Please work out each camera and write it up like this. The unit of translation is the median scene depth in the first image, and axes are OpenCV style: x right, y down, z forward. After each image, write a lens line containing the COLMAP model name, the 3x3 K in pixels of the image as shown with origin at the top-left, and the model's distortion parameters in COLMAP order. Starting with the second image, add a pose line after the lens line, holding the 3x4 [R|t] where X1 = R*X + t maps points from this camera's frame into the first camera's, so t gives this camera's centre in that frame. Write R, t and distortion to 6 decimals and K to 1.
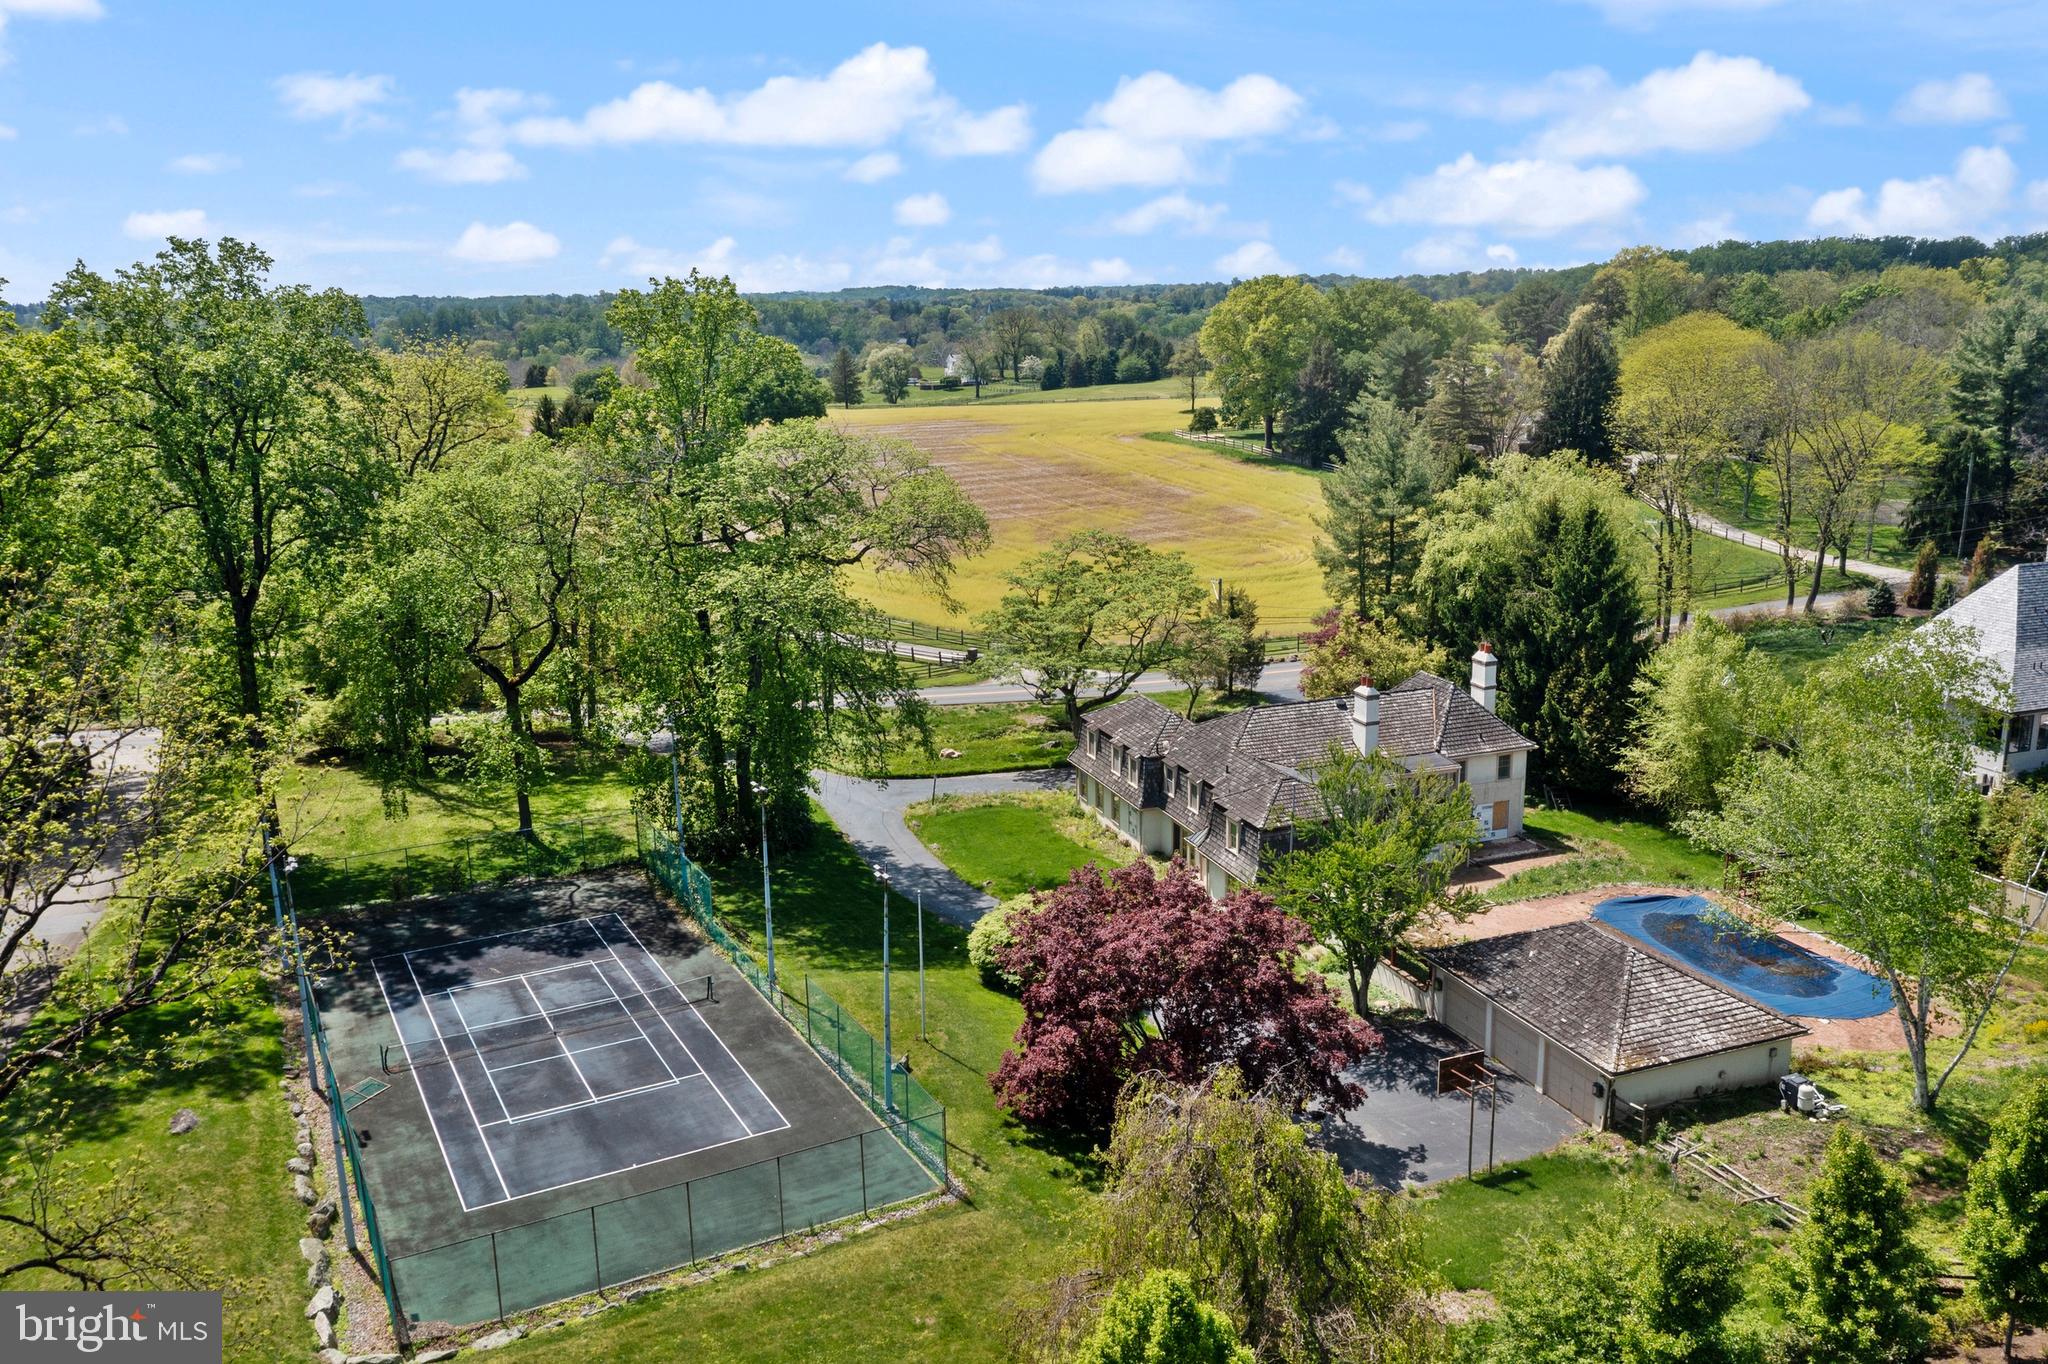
lens RADIAL K [[1607.8, 0, 1024.7], [0, 1607.8, 665.2], [0, 0, 1]] dist [-0.009155, 0.000191]
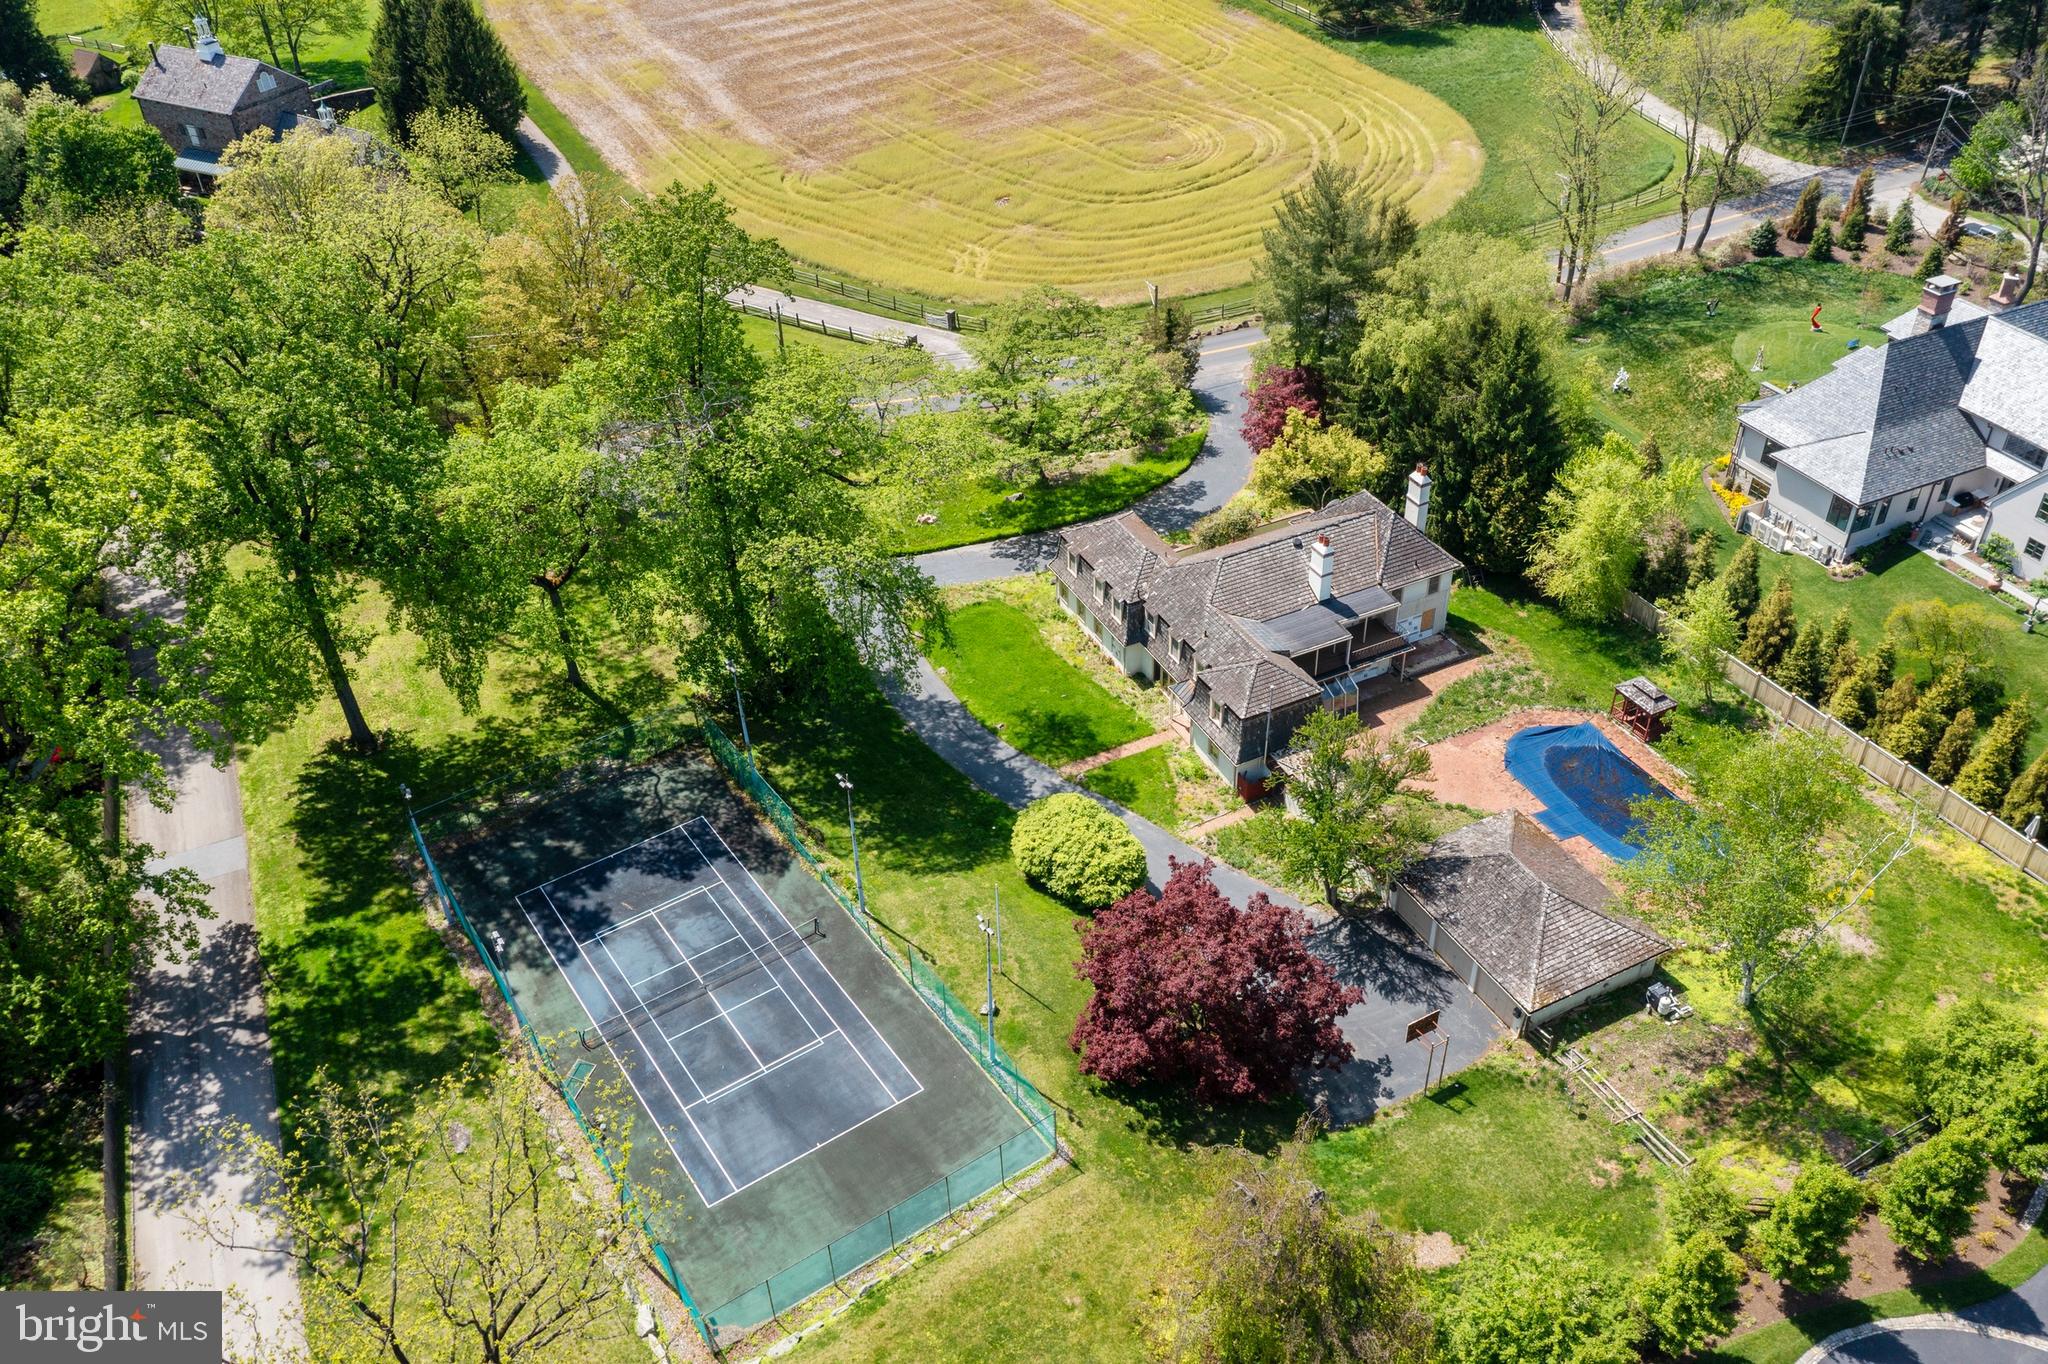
lens RADIAL K [[1607.8, 0, 1024.7], [0, 1607.8, 665.2], [0, 0, 1]] dist [-0.009155, 0.000191]
pose [[0.994244, -0.073994, 0.077482, -0.107178], [0.036937, 0.915596, 0.400400, -0.430271], [-0.100569, -0.395234, 0.913059, -0.062359]]
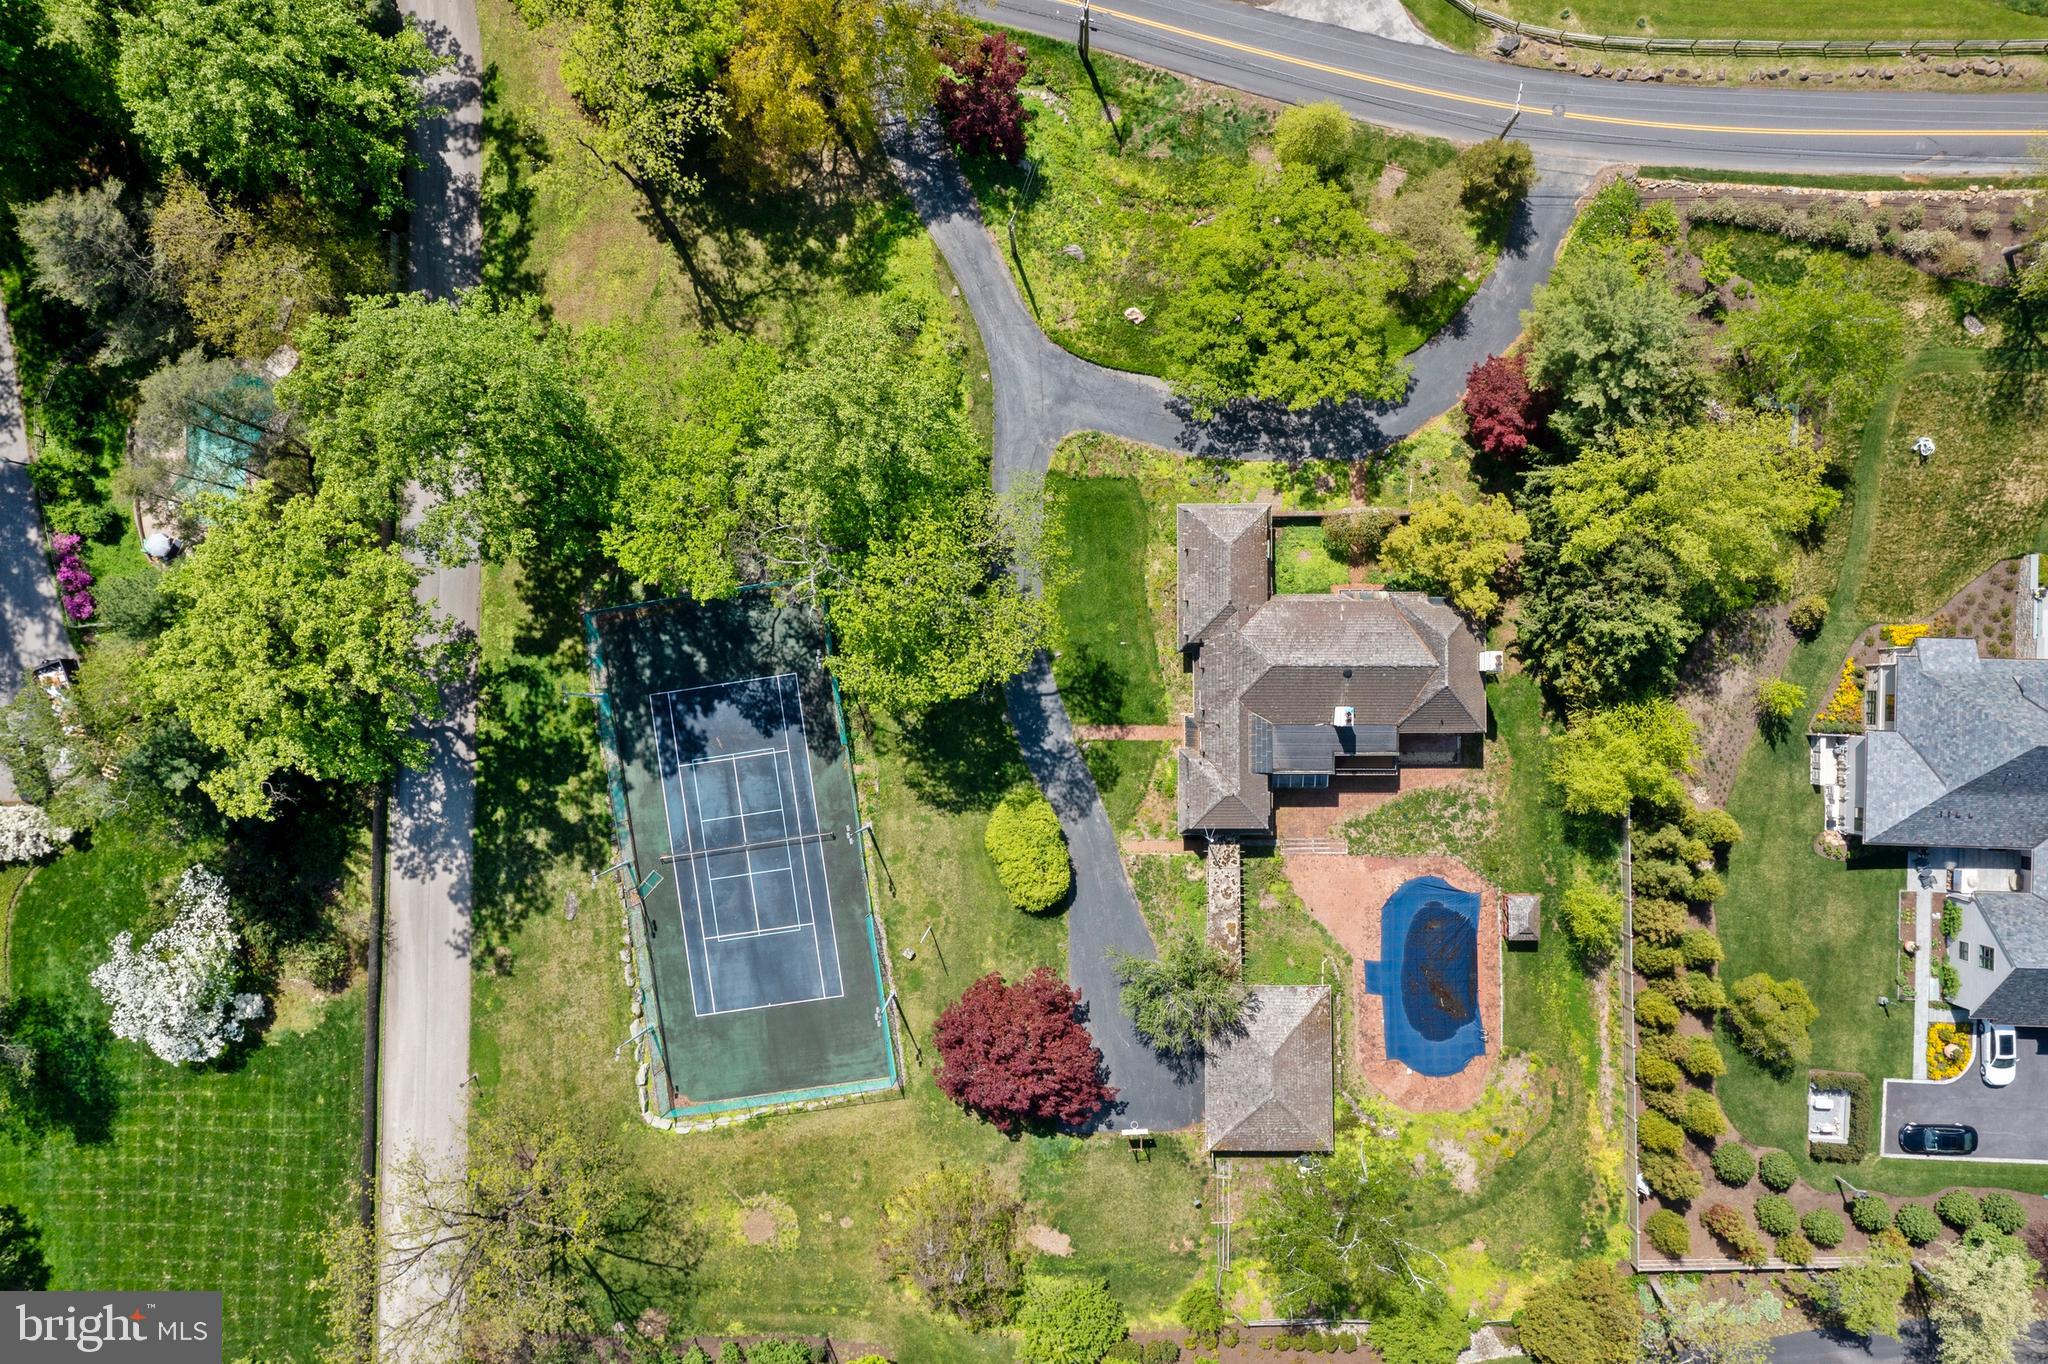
lens RADIAL K [[1605.0, 0, 1010.3], [0, 1605.0, 667.5], [0, 0, 1]] dist [-0.005184, 0.003992]
pose [[0.940376, 0.339493, -0.020919, -0.033588], [-0.060062, 0.226272, 0.972211, -1.418569], [0.334792, -0.912987, 0.233171, 0.746778]]
